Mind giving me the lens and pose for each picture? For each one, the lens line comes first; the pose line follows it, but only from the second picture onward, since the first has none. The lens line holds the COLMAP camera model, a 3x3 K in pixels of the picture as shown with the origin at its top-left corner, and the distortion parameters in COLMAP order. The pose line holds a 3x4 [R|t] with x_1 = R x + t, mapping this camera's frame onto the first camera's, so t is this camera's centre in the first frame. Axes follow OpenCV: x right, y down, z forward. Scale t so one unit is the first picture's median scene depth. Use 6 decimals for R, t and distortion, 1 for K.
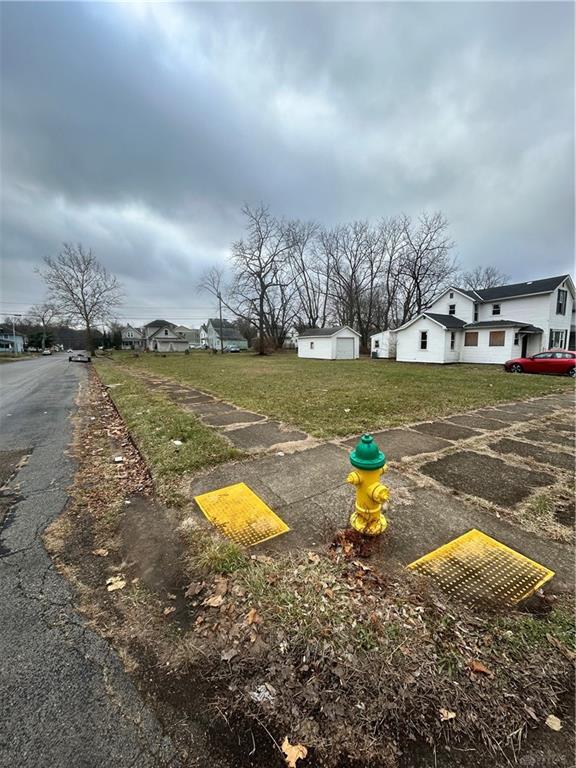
lens RADIAL K [[306.0, 0, 288.7], [0, 306.0, 384.1], [0, 0, 1]] dist [-0.002834, 0.001343]
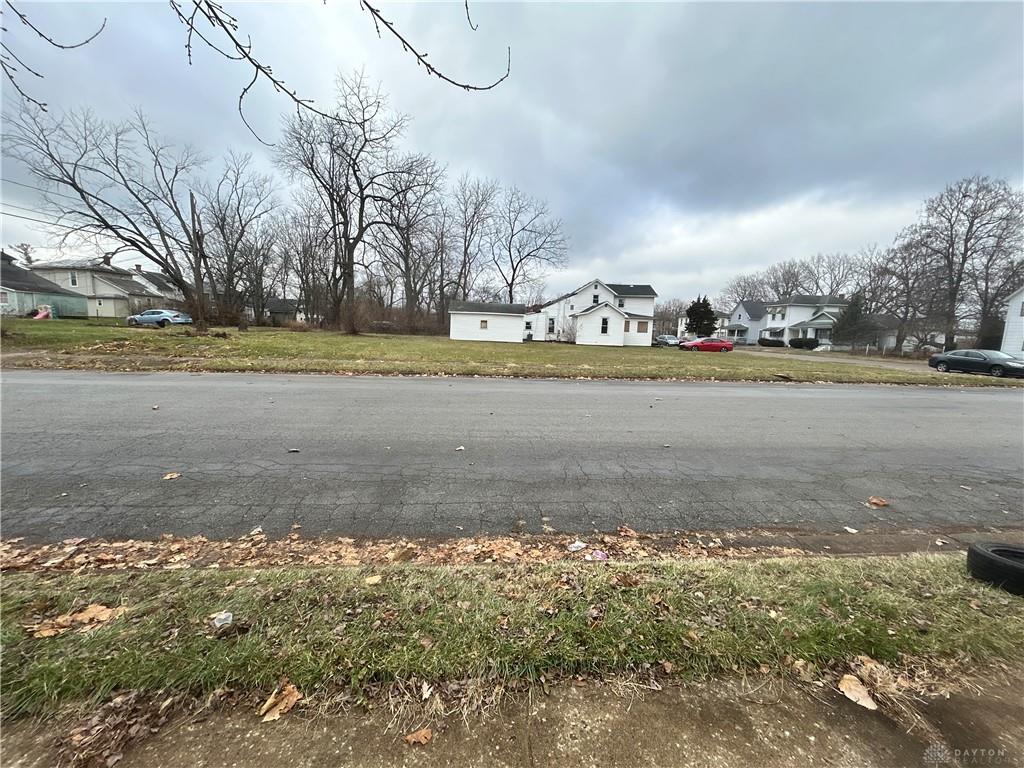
lens RADIAL K [[408.0, 0, 513.3], [0, 408.0, 381.0], [0, 0, 1]] dist [-0.002834, 0.001343]
pose [[0.423388, -0.108990, 0.899368, -0.911242], [0.065129, 0.993830, 0.089777, -0.080585], [-0.903604, 0.020564, 0.427874, 0.547777]]
